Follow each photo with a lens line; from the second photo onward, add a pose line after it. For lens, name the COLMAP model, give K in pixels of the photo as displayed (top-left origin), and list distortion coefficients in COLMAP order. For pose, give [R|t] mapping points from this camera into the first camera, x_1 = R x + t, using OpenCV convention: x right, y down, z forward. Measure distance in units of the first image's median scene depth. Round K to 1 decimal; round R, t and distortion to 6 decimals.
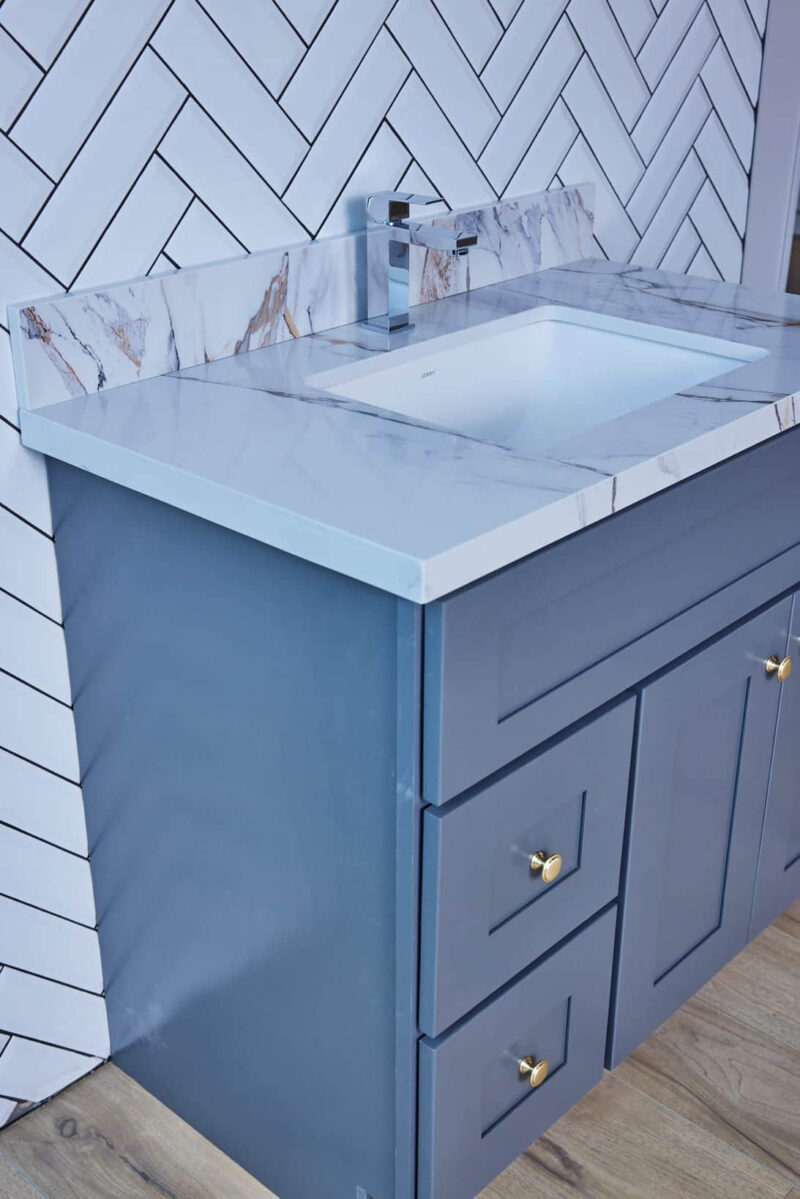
lens RADIAL K [[1404.0, 0, 376.7], [0, 1404.0, 604.2], [0, 0, 1]] dist [0.010289, 0.000000]
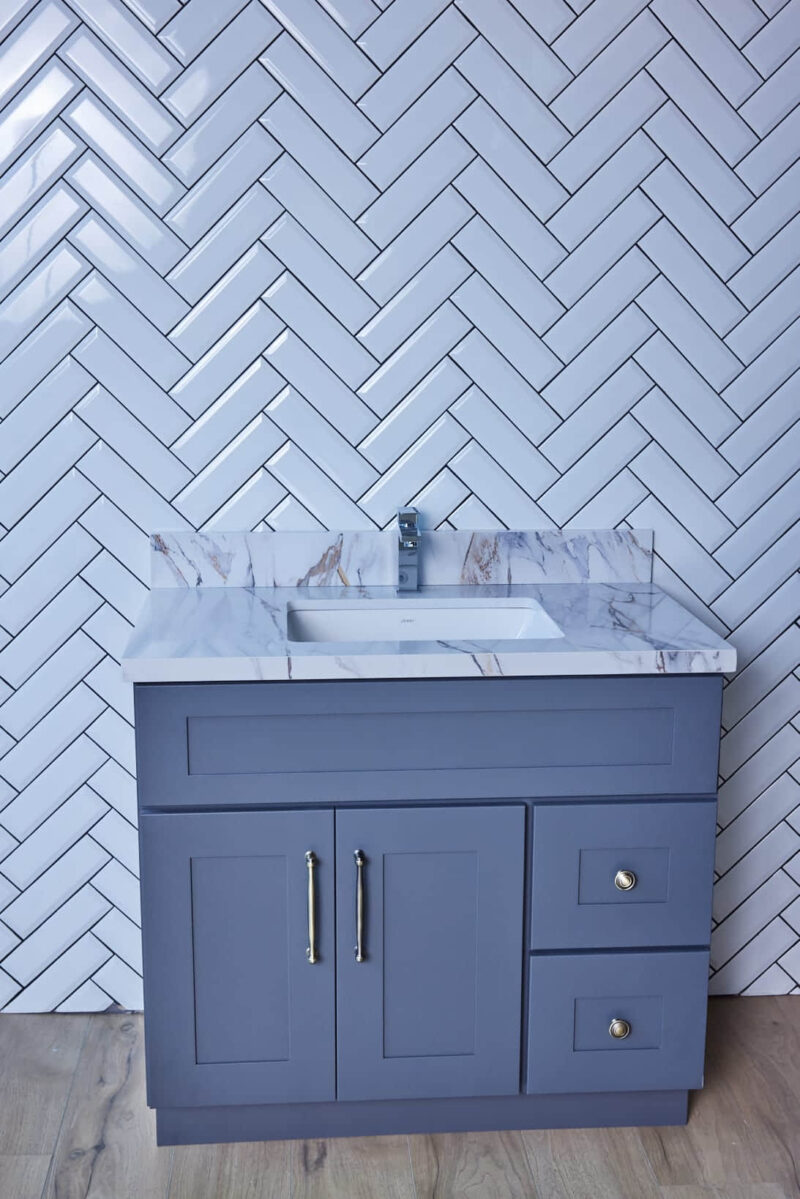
lens RADIAL K [[1404.0, 0, 397.0], [0, 1404.0, 598.4], [0, 0, 1]] dist [0.010289, 0.000000]
pose [[0.748991, 0.140899, -0.647426, 1.038299], [-0.298720, 0.943995, -0.140141, 0.035970], [0.591421, 0.298363, 0.749133, -0.184972]]
